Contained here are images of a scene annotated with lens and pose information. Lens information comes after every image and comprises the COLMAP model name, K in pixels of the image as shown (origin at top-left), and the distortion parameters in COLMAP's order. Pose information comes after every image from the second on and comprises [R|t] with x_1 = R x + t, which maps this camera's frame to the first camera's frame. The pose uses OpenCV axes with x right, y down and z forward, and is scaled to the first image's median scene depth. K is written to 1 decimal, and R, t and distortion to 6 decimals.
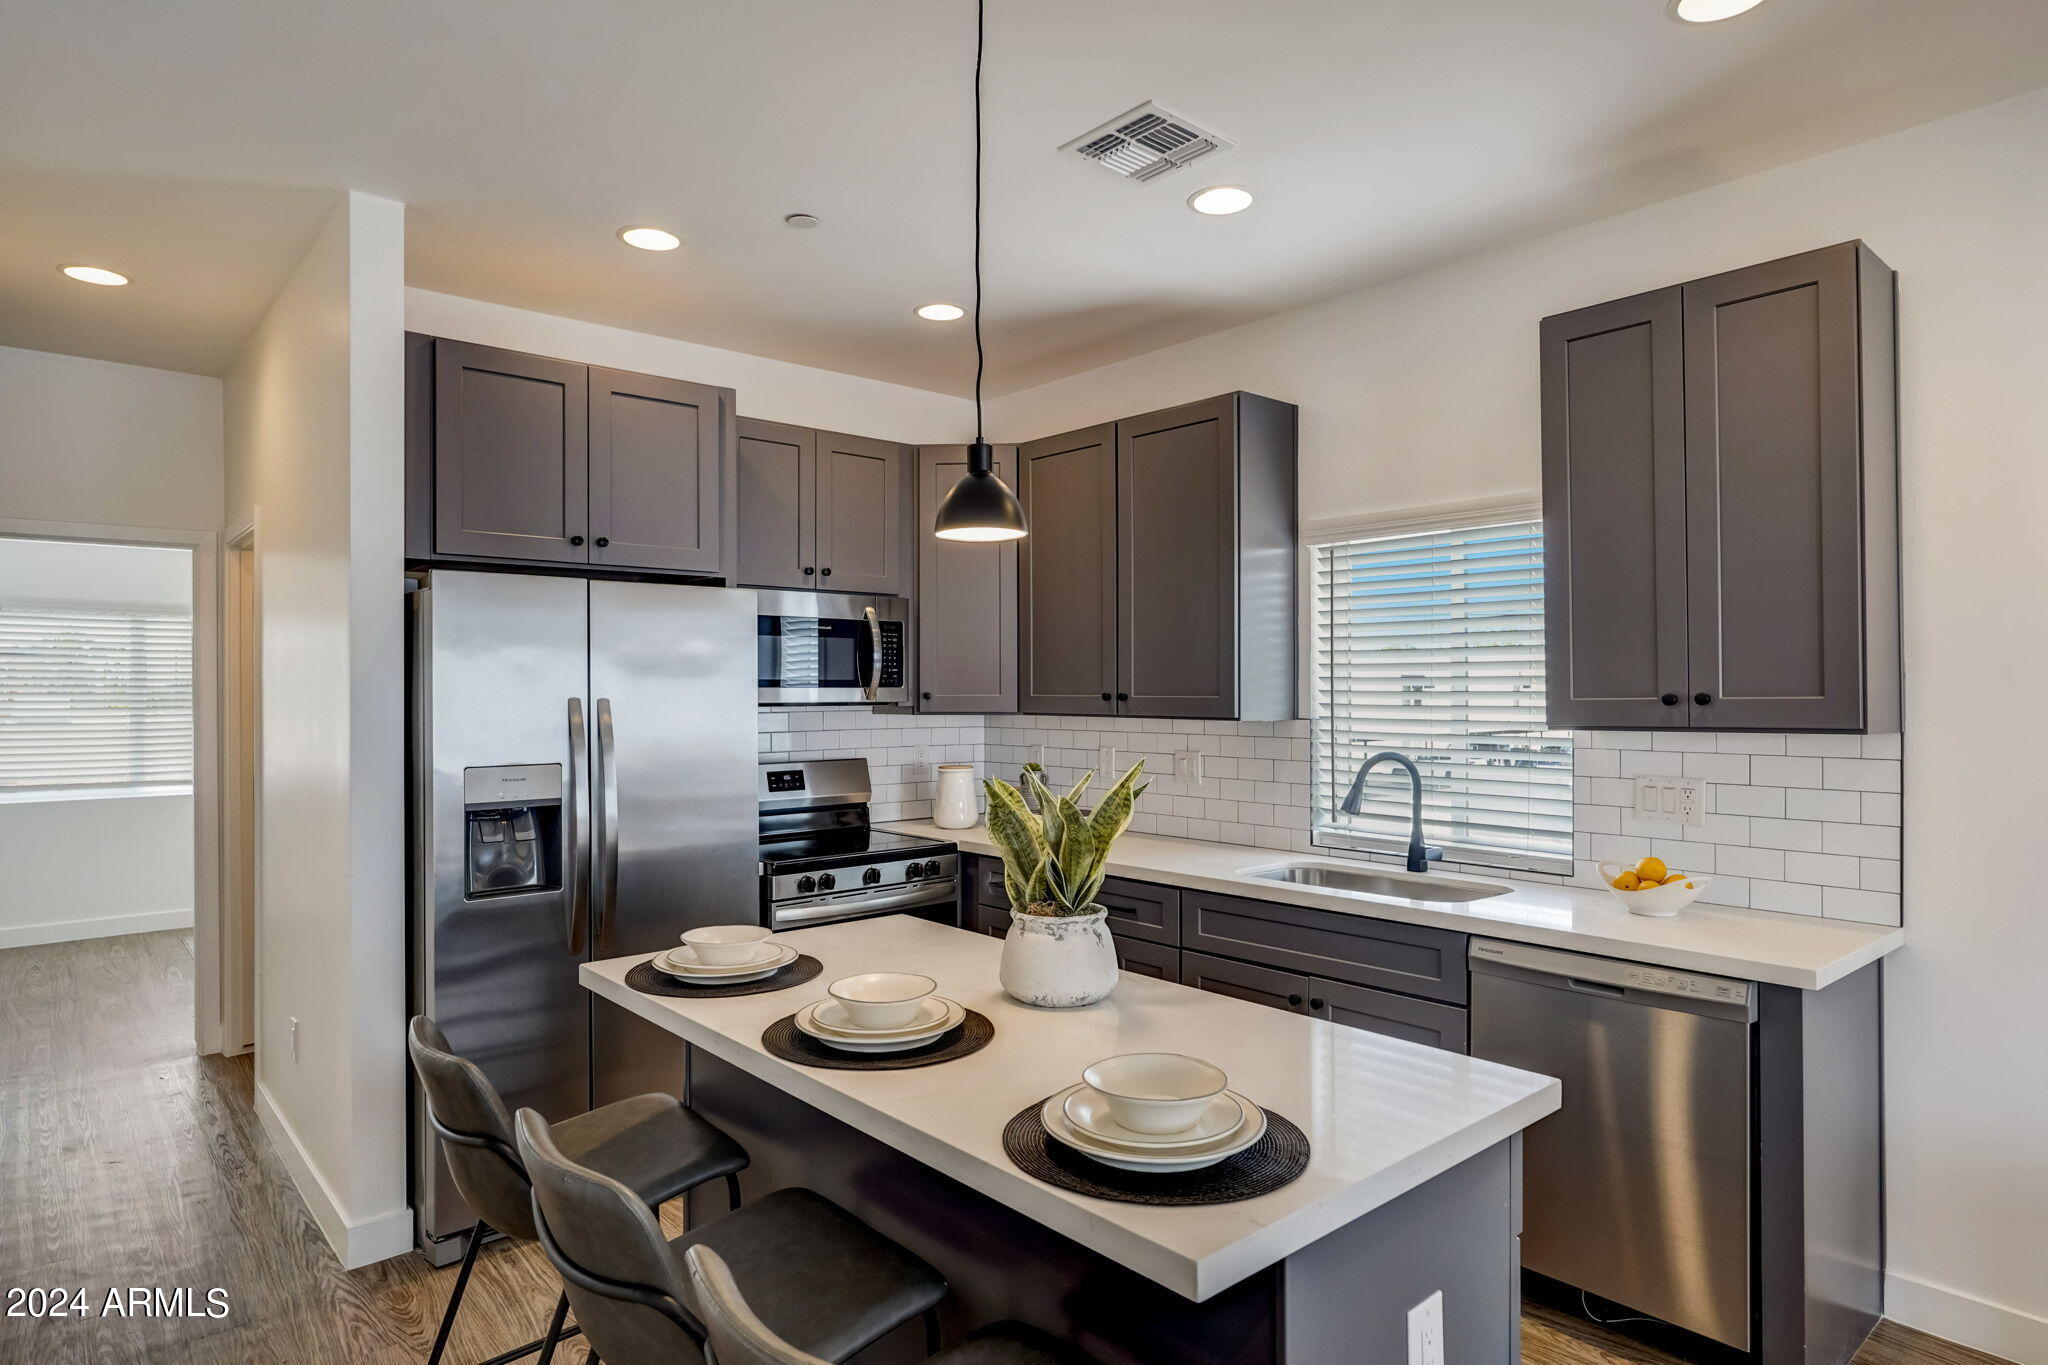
lens RADIAL K [[1146.0, 0, 1024.0], [0, 1146.0, 682.5], [0, 0, 1]] dist [-0.002144, -0.000320]
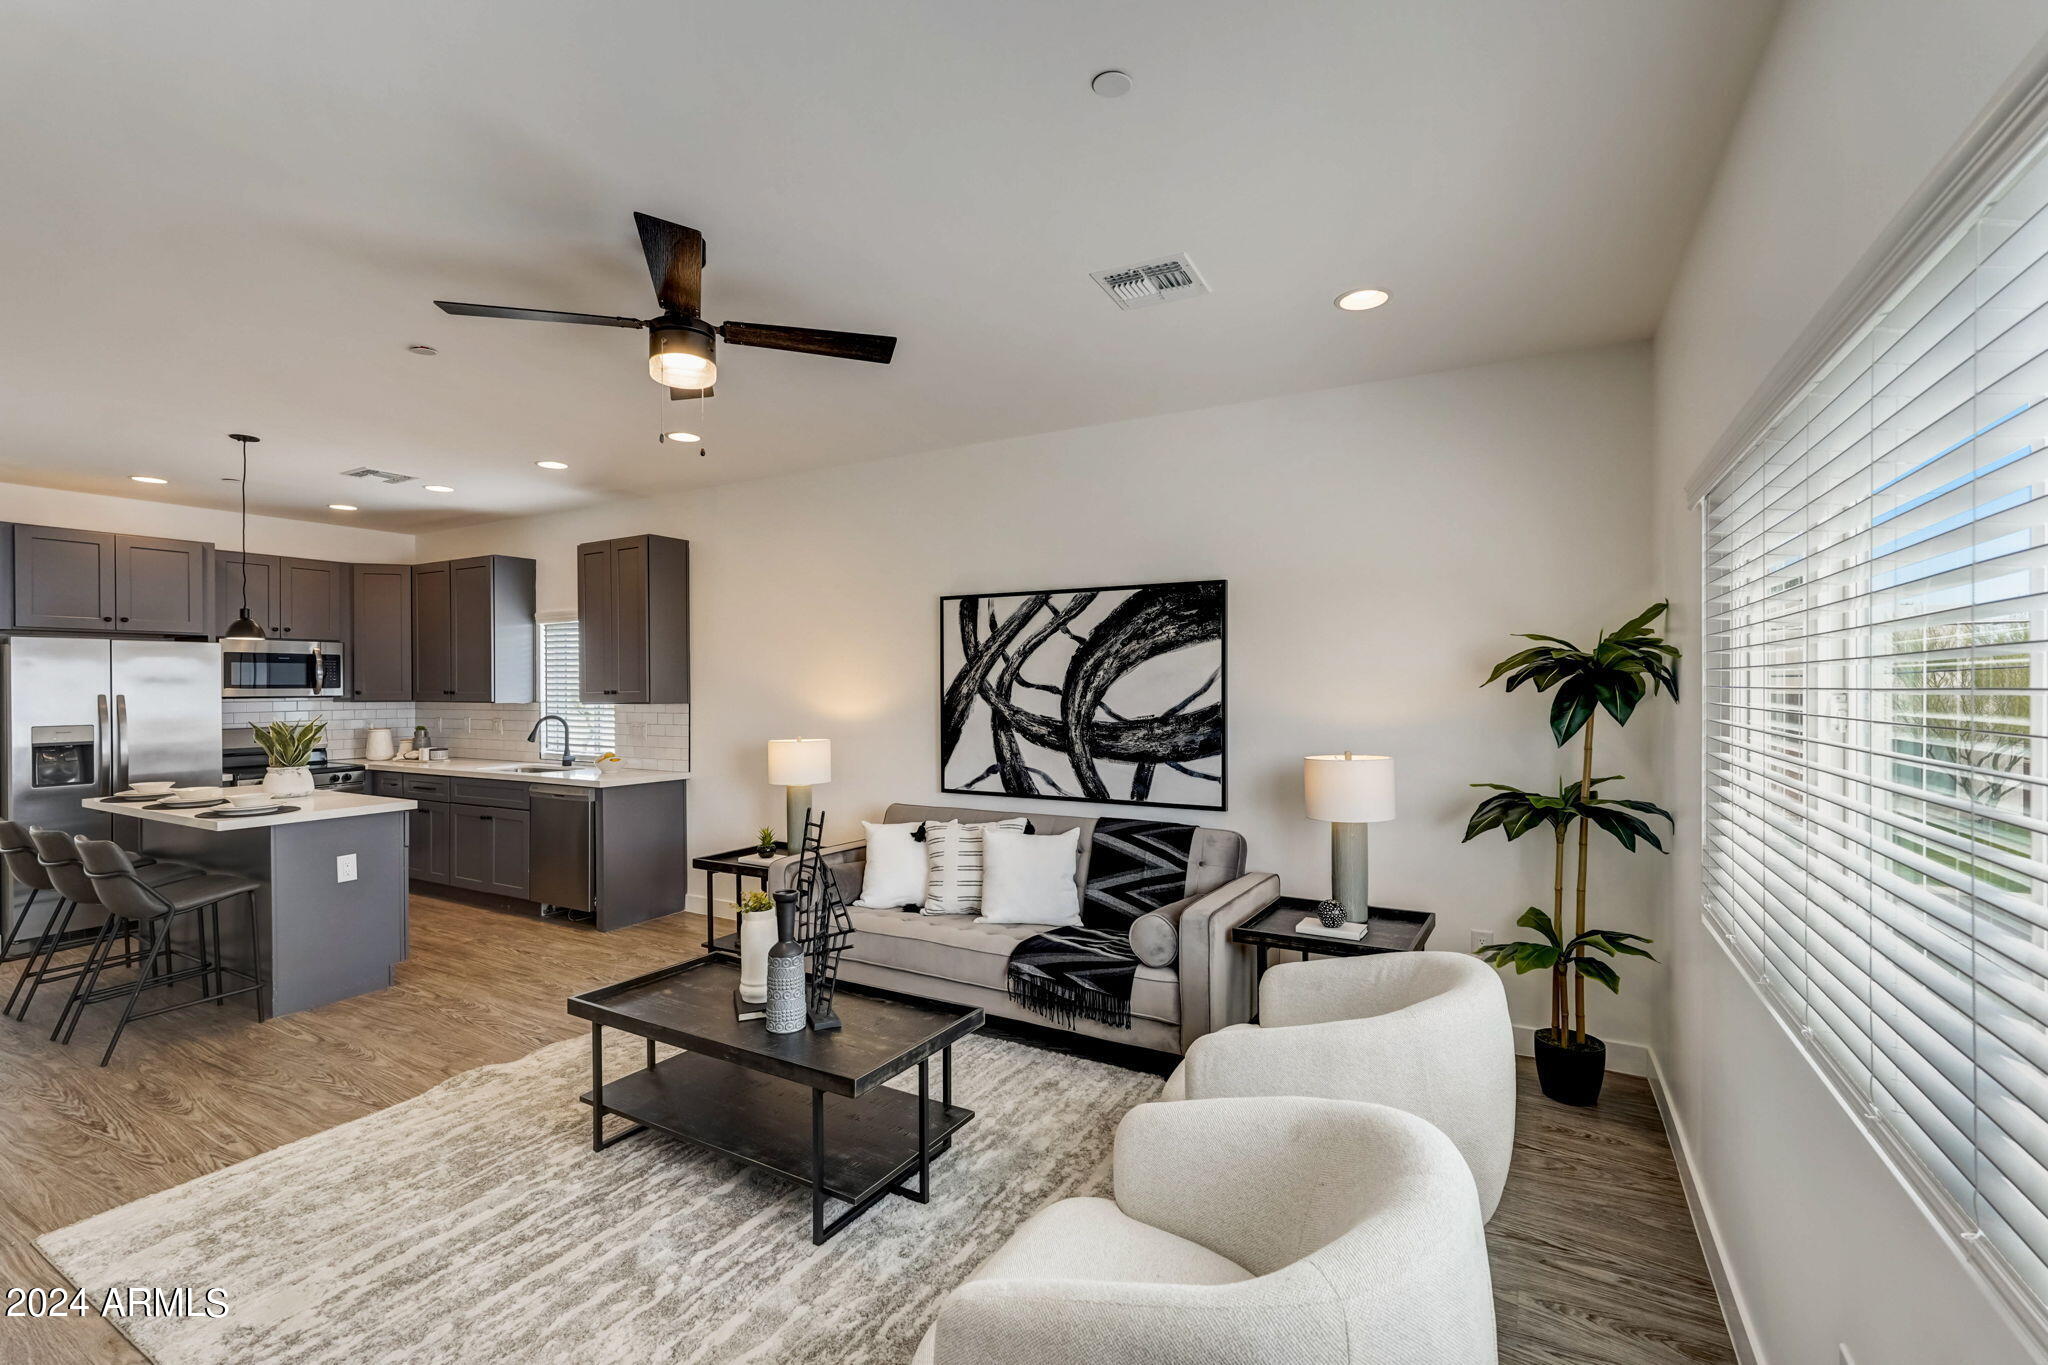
lens RADIAL K [[899.9, 0, 1024.0], [0, 899.9, 682.5], [0, 0, 1]] dist [0.000163, 0.000273]
pose [[0.945881, -0.002014, 0.324508, 0.614167], [0.000854, 0.999993, 0.003715, -0.012730], [-0.324513, -0.003237, 0.945876, -1.022329]]
